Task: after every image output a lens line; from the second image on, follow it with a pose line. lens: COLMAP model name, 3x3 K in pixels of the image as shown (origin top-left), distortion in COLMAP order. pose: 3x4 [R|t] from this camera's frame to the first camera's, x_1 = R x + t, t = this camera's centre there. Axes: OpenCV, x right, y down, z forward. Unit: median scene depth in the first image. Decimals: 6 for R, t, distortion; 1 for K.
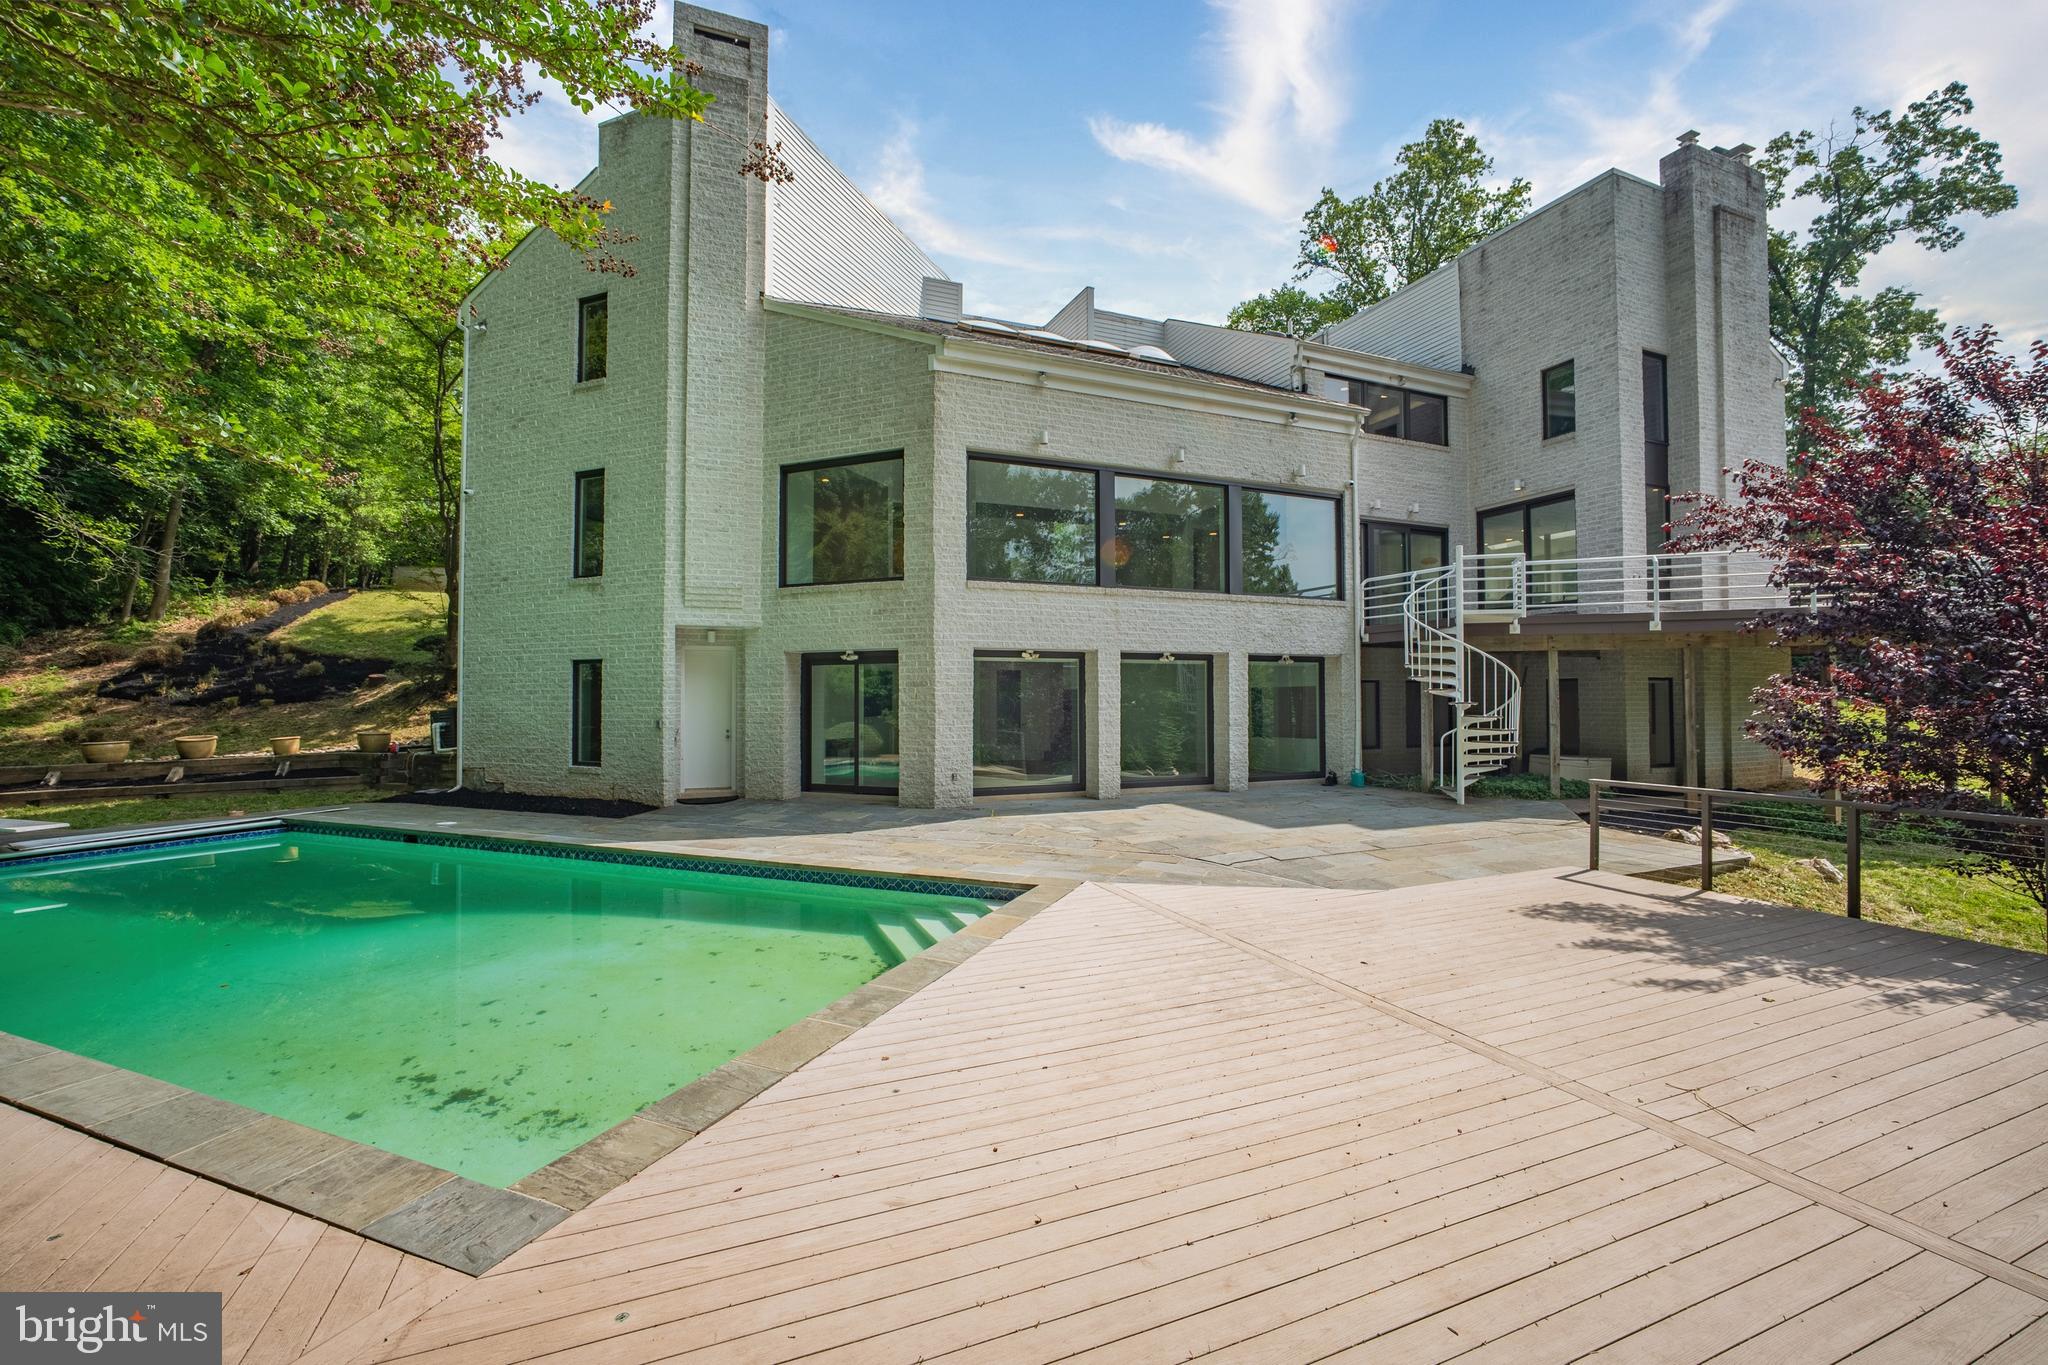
lens RADIAL K [[864.4, 0, 1026.6], [0, 864.4, 678.6], [0, 0, 1]] dist [-0.036477, 0.013925]
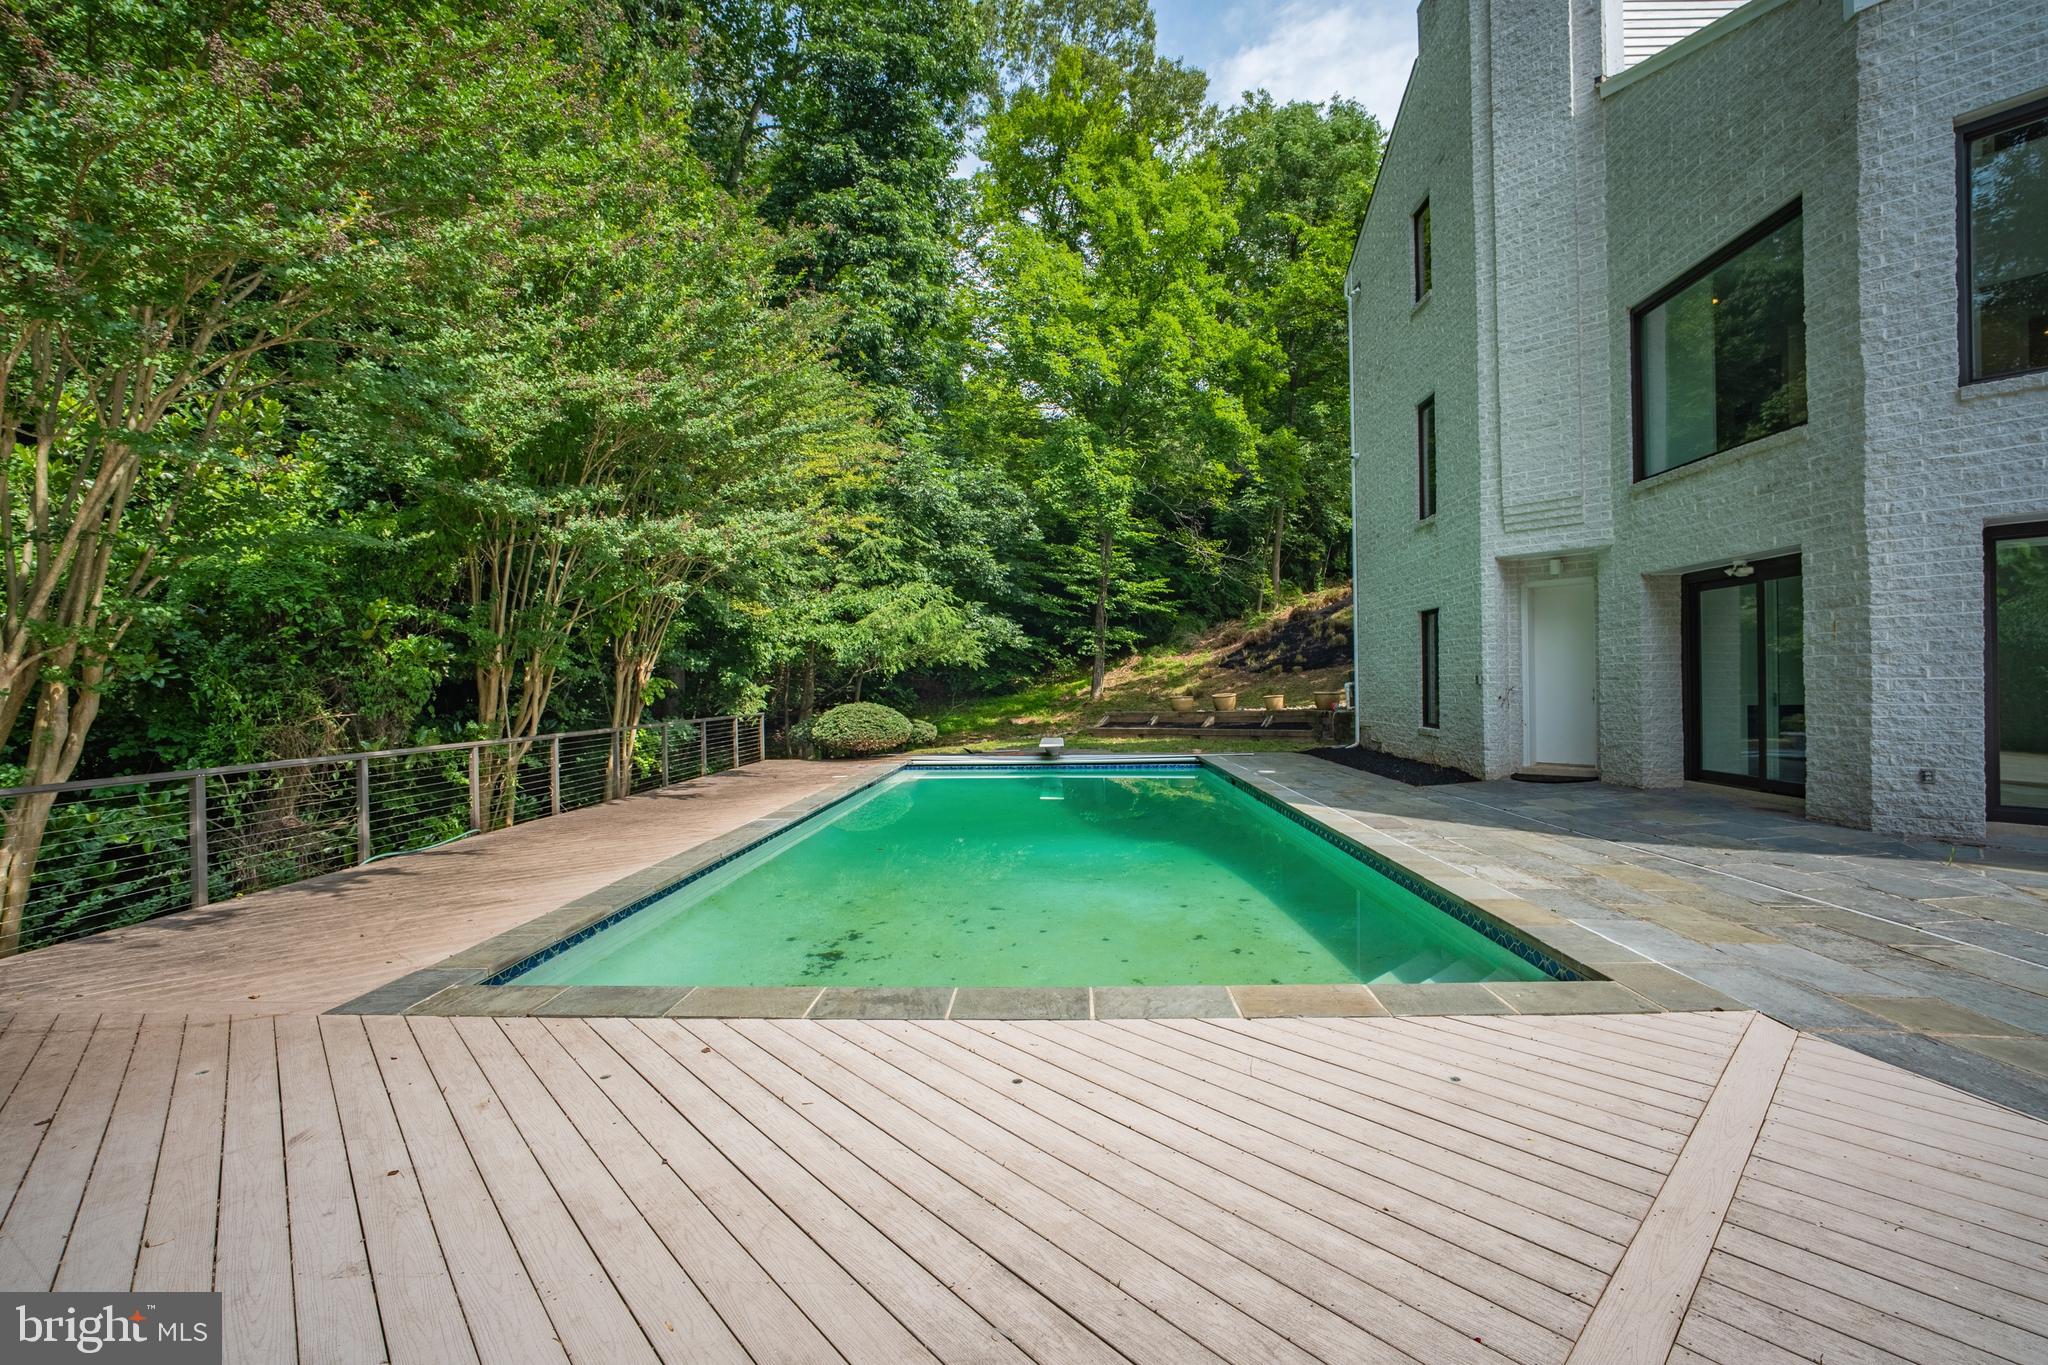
lens RADIAL K [[864.4, 0, 1026.6], [0, 864.4, 678.6], [0, 0, 1]] dist [-0.036477, 0.013925]
pose [[0.334433, -0.006700, -0.942396, 0.202222], [0.032608, 0.999458, 0.004466, 0.033566], [0.941855, -0.032223, 0.334470, 0.310505]]
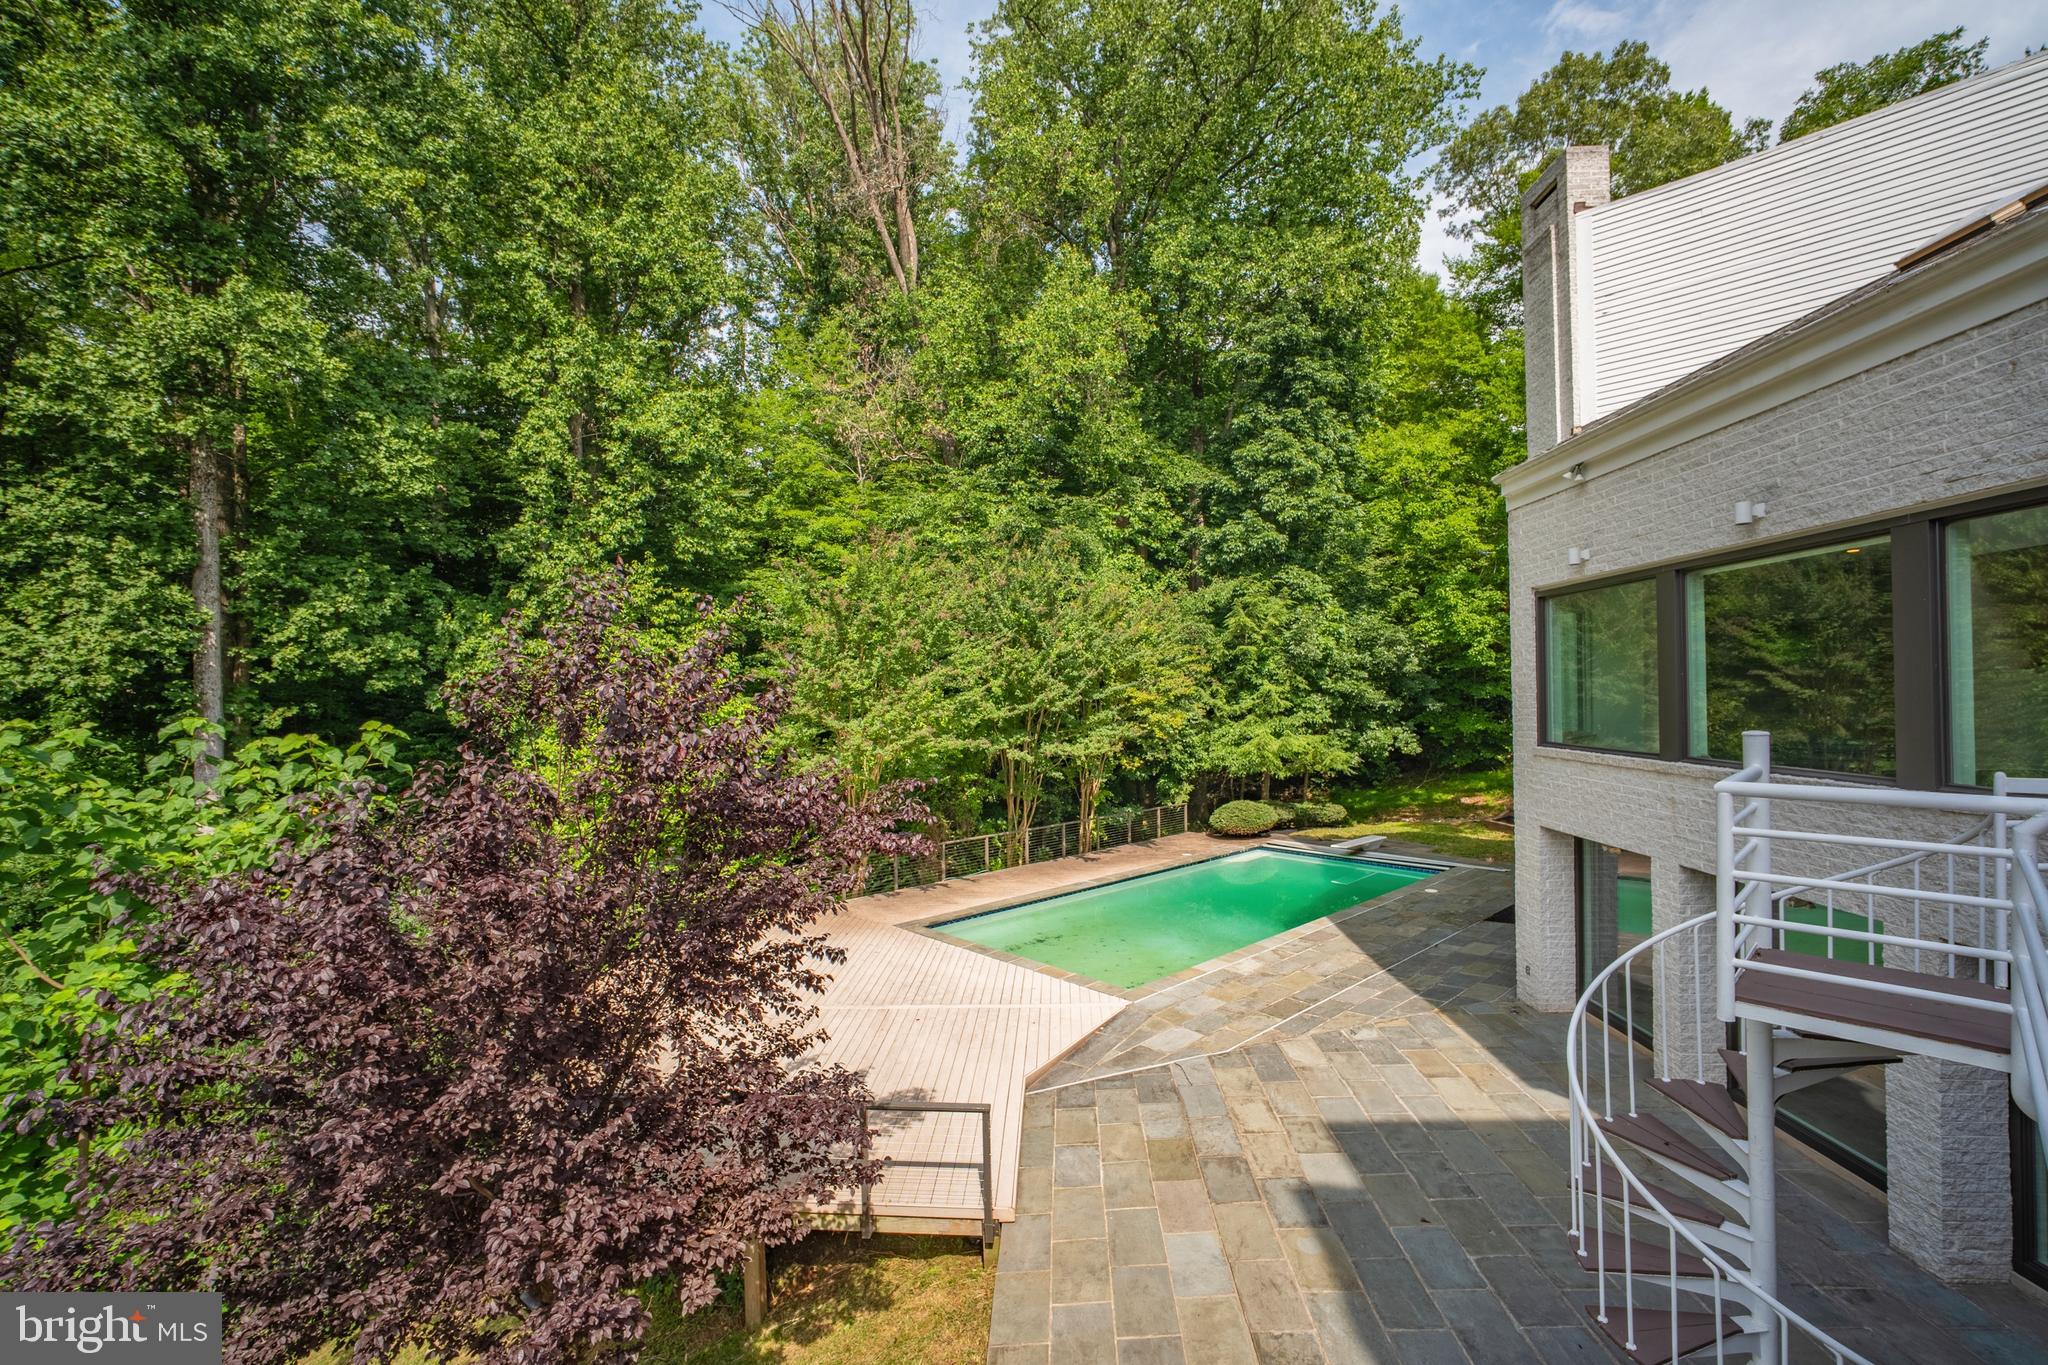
lens RADIAL K [[867.9, 0, 1028.2], [0, 867.9, 683.7], [0, 0, 1]] dist [-0.038812, 0.012144]
pose [[-0.424102, -0.000431, -0.905614, 0.876154], [0.035184, 0.999237, -0.016952, -0.172336], [0.904931, -0.039053, -0.423763, 0.874512]]
